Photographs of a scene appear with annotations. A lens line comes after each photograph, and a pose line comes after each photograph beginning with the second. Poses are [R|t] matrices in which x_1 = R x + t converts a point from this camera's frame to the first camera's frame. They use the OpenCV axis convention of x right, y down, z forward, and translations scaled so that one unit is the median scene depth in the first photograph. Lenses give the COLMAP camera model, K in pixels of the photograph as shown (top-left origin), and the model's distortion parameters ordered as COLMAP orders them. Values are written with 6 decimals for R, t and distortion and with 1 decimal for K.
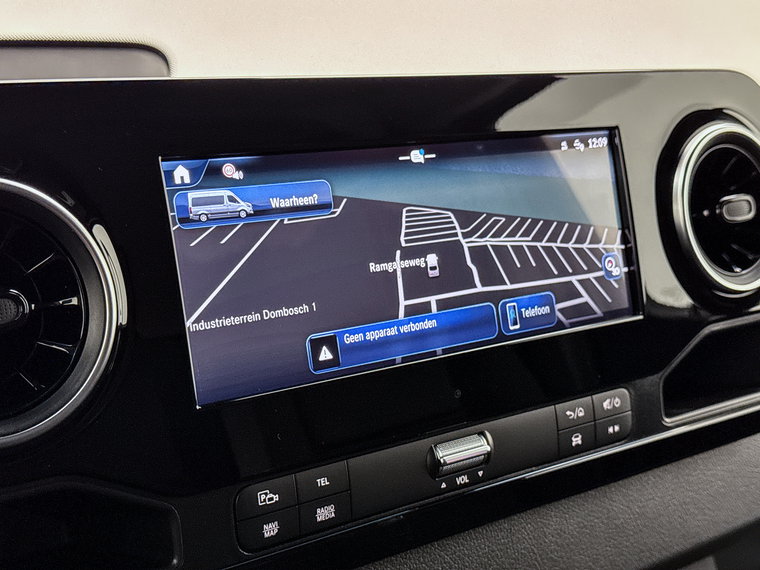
lens RADIAL K [[1092.4, 0, 388.1], [0, 1092.4, 290.1], [0, 0, 1]] dist [0.109408, 0.000000]
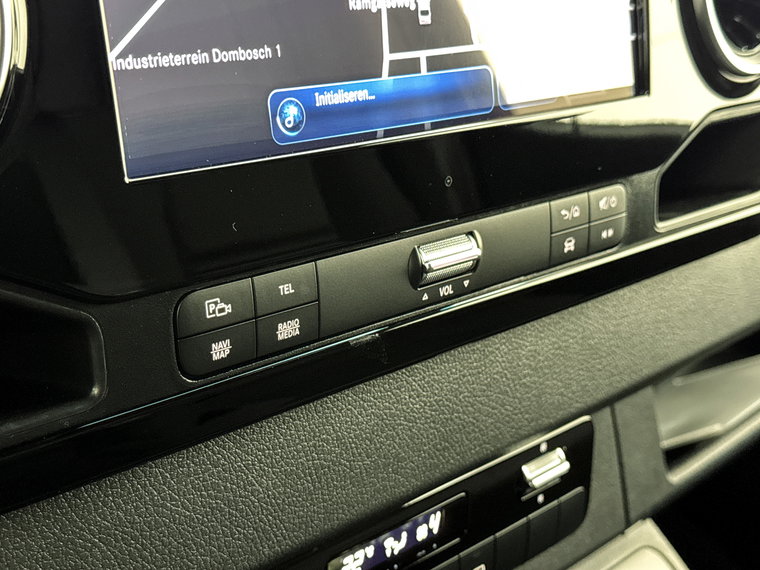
lens RADIAL K [[1092.4, 0, 374.8], [0, 1092.4, 287.5], [0, 0, 1]] dist [0.109408, 0.000000]
pose [[0.988410, 0.018479, 0.150682, -0.102751], [-0.042663, 0.986375, 0.158886, 0.047487], [-0.145693, -0.163473, 0.975731, 0.236633]]
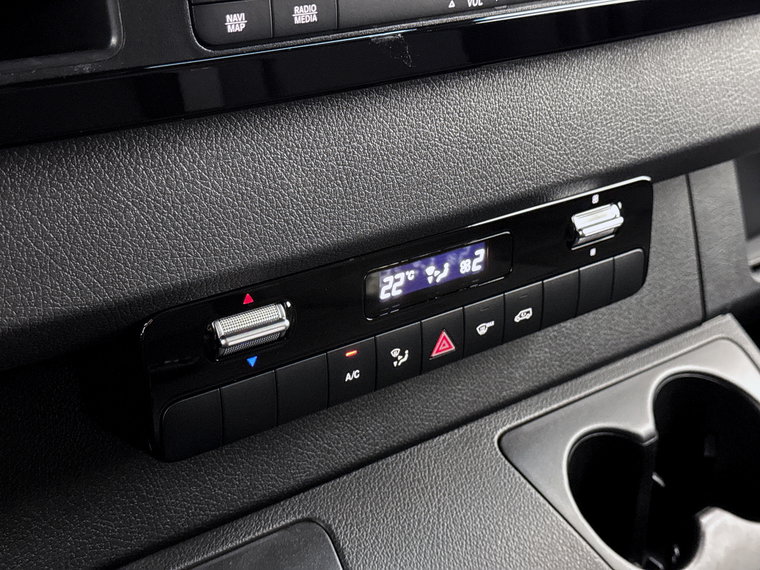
lens RADIAL K [[1092.4, 0, 383.6], [0, 1092.4, 286.6], [0, 0, 1]] dist [0.109408, 0.000000]
pose [[0.999663, 0.016265, 0.020254, -0.012338], [-0.020479, 0.973146, 0.229274, 0.193172], [-0.015981, -0.229612, 0.973151, 0.165209]]
